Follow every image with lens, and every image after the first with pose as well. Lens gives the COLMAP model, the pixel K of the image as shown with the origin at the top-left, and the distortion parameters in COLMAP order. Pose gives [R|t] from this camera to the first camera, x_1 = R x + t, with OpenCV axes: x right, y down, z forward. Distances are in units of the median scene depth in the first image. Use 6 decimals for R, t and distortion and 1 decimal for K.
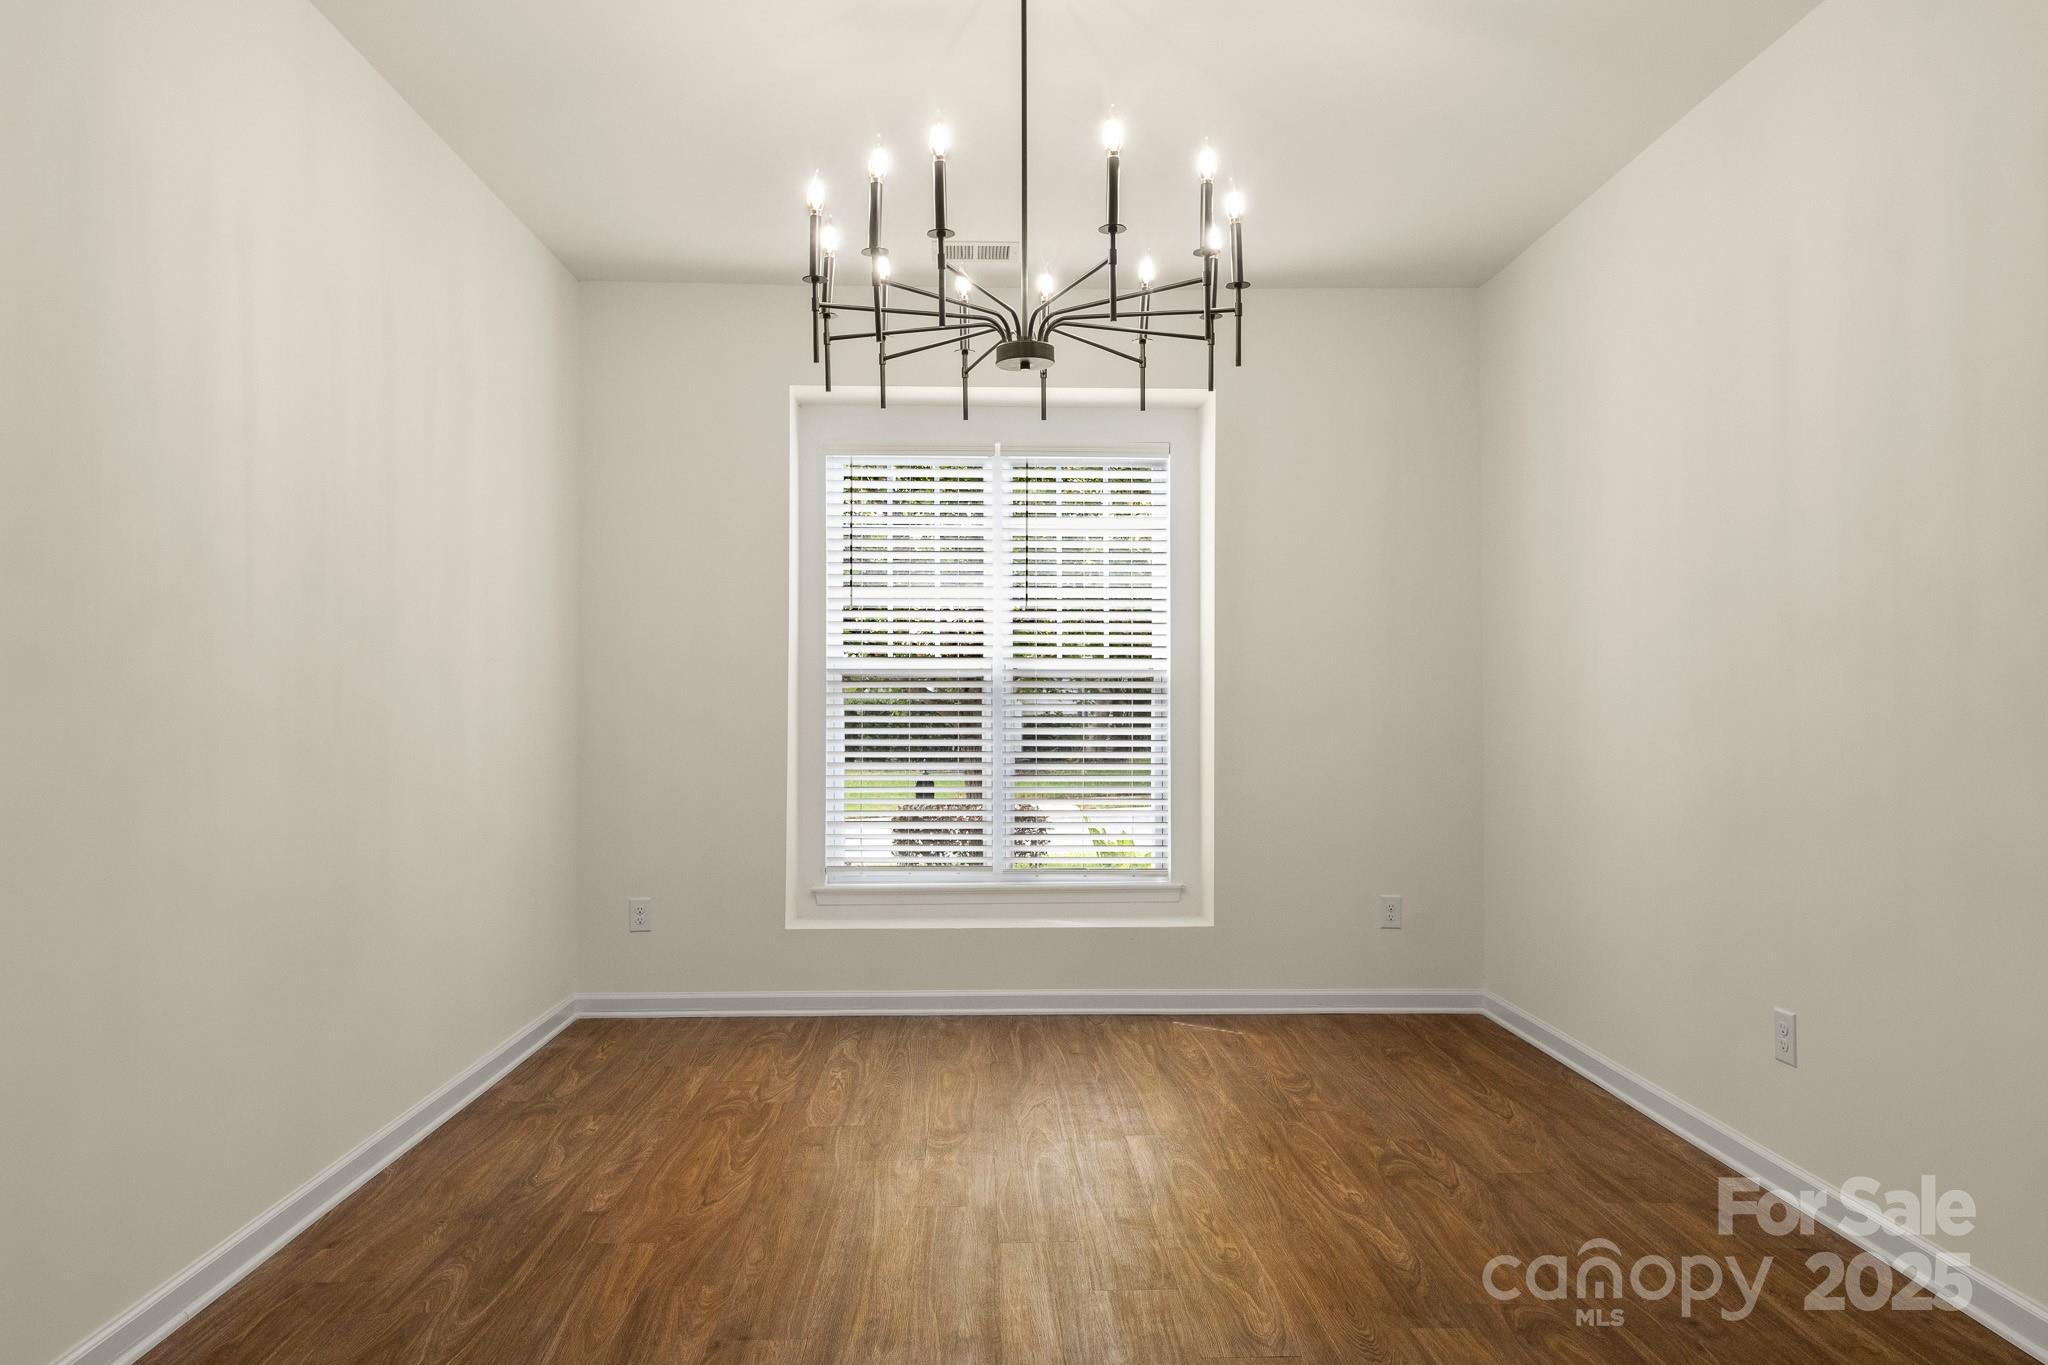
lens RADIAL K [[1316.7, 0, 1016.2], [0, 1316.7, 695.4], [0, 0, 1]] dist [0.010633, -0.002165]
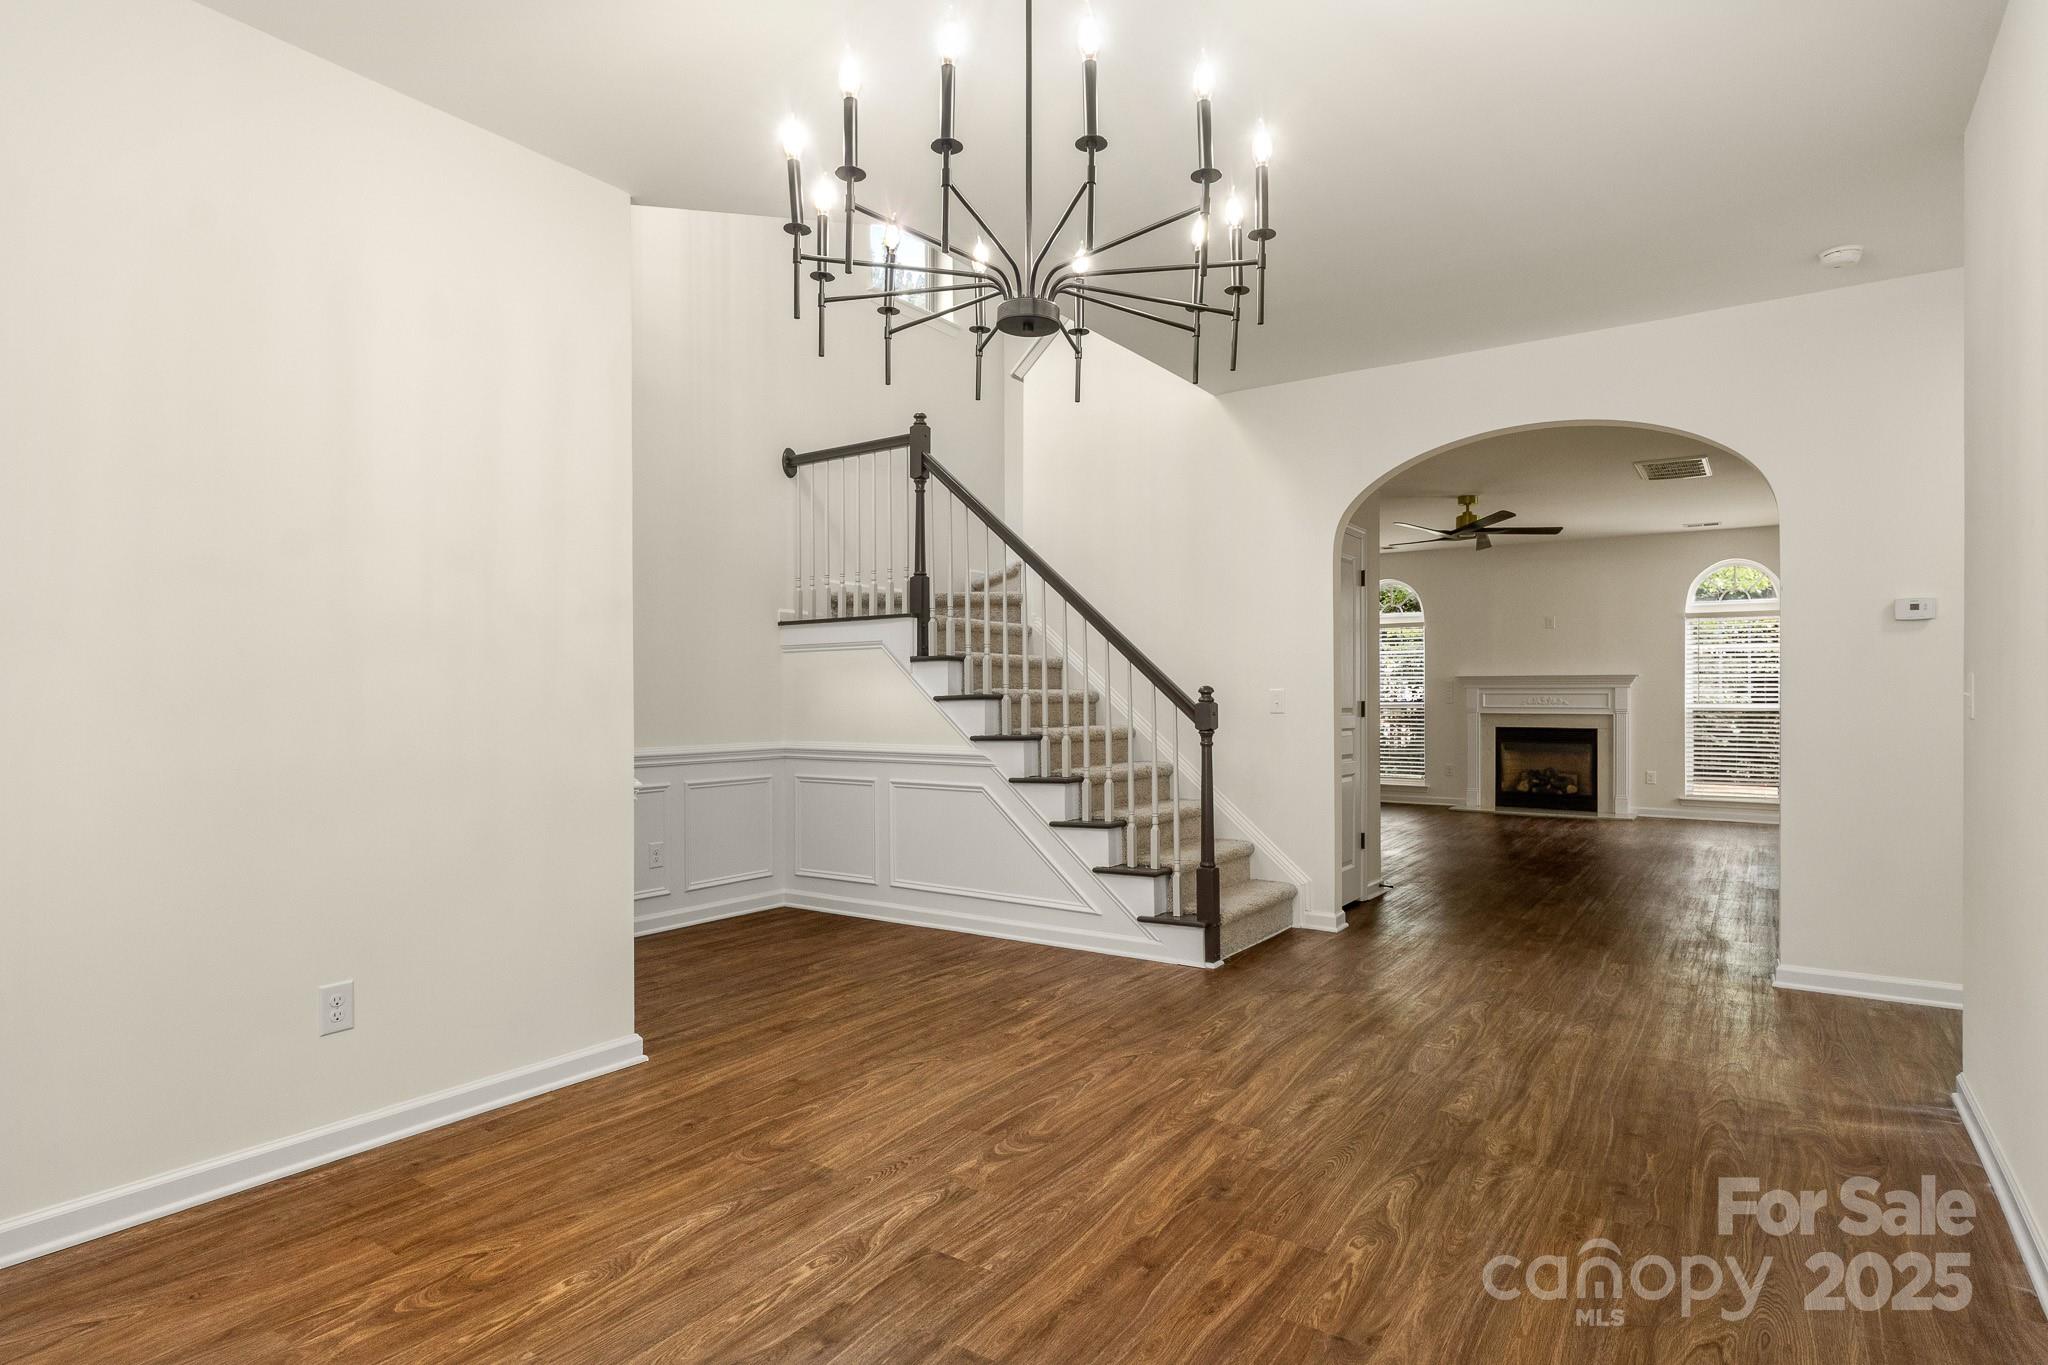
lens RADIAL K [[1099.6, 0, 1024.0], [0, 1099.6, 682.5], [0, 0, 1]] dist [-0.001293, -0.000090]
pose [[-0.809993, 0.006743, 0.586400, -0.264502], [-0.003118, 0.999870, -0.015803, 0.006930], [-0.586431, -0.014629, -0.809867, 0.960258]]
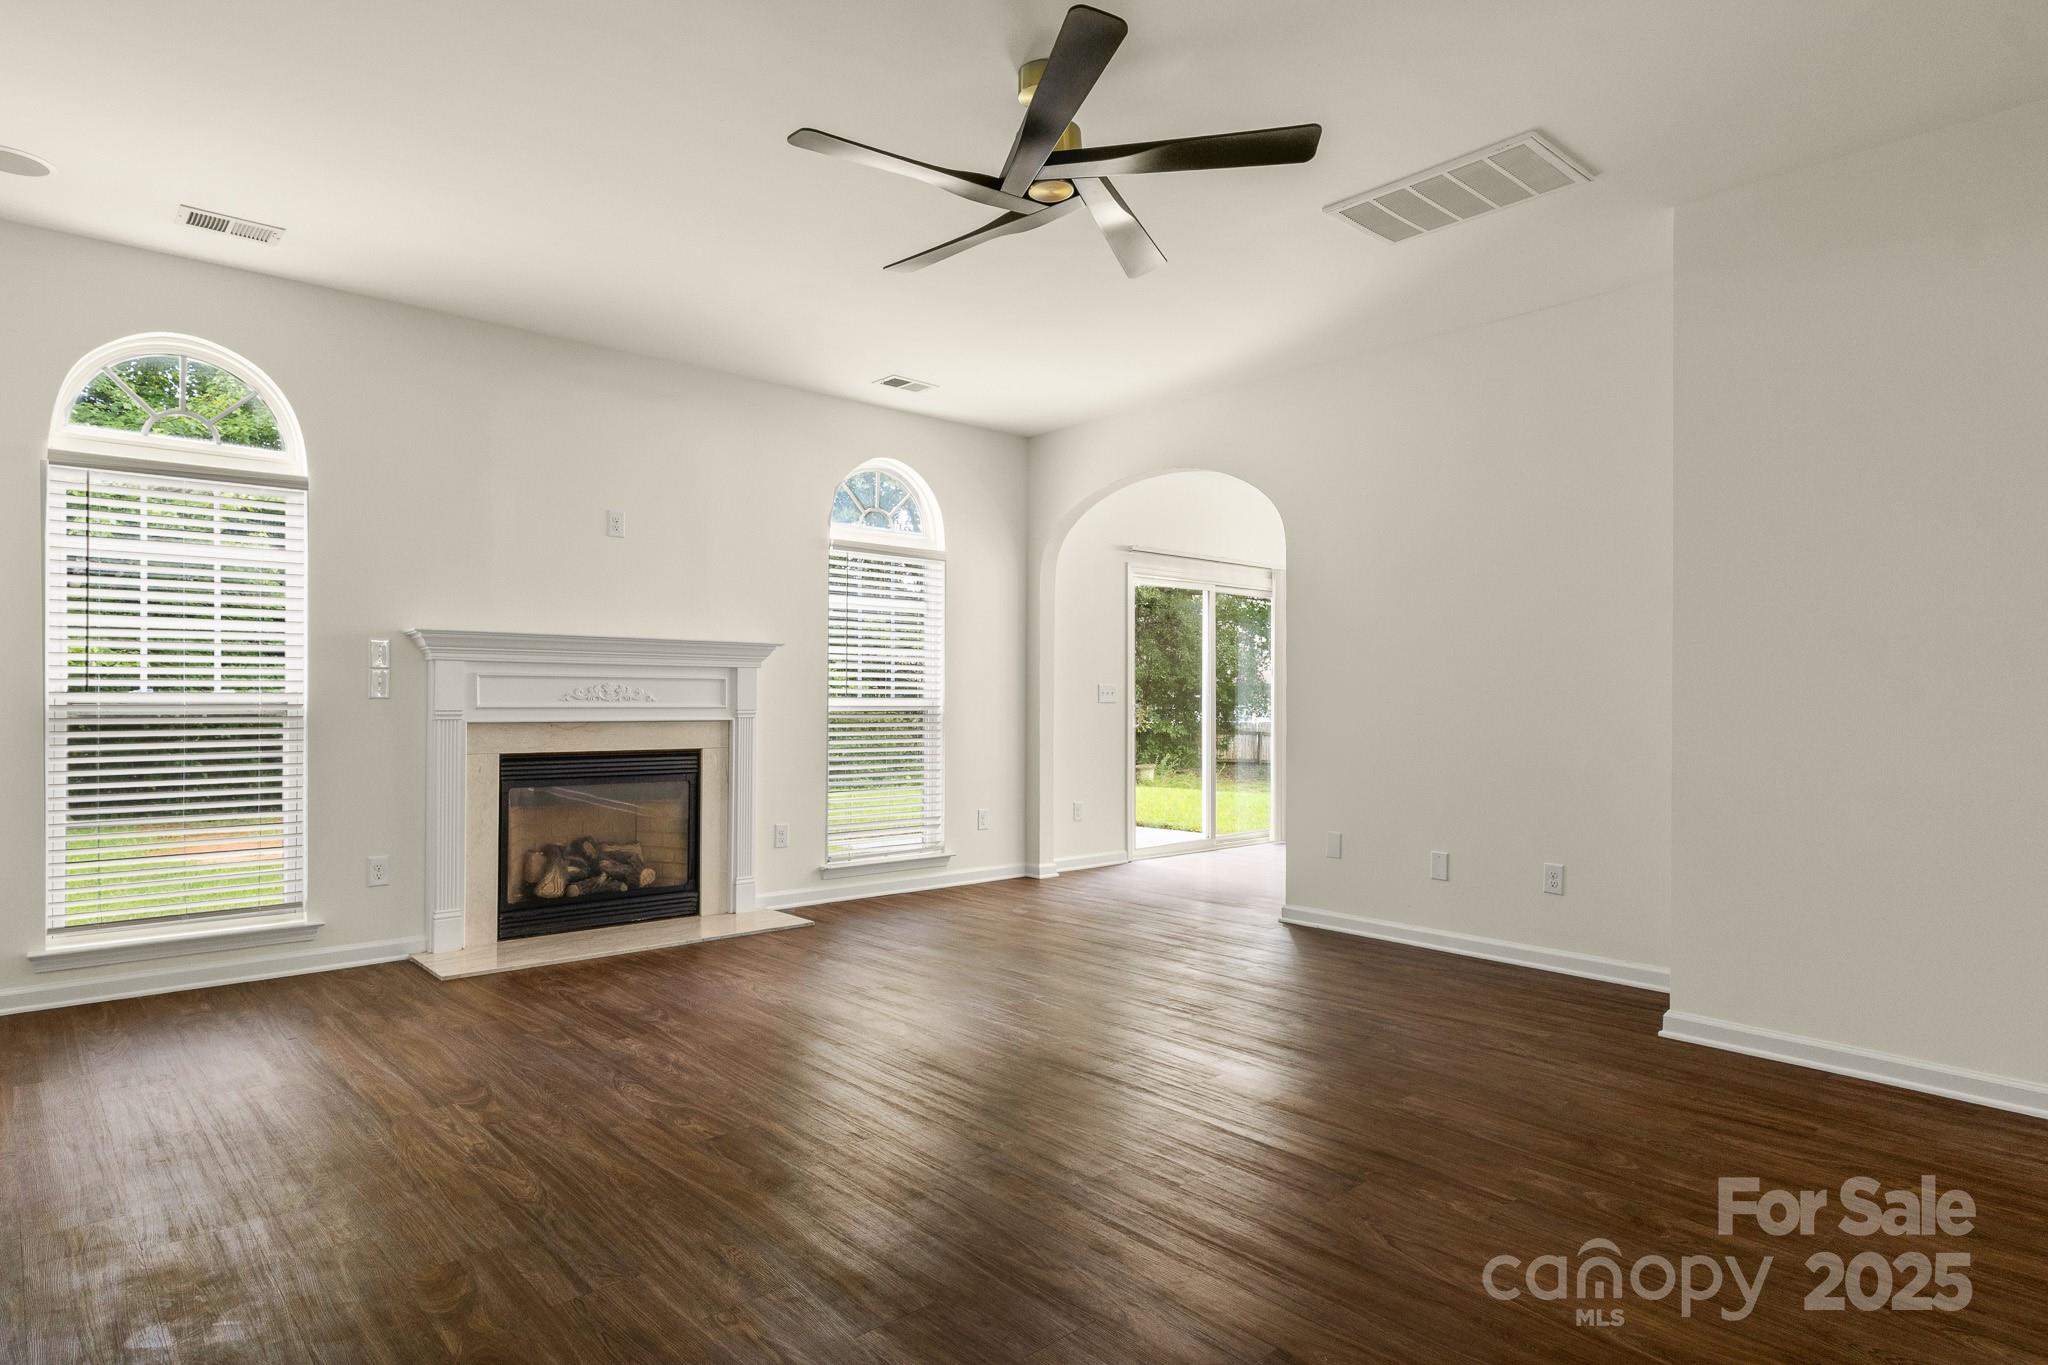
lens RADIAL K [[1149.4, 0, 1020.5], [0, 1149.4, 679.3], [0, 0, 1]] dist [0.011743, 0.001061]
pose [[-0.767295, -0.013049, -0.641162, 0.646263], [-0.006117, 0.999896, -0.013030, 0.004500], [0.641265, -0.006076, -0.767295, -0.496779]]
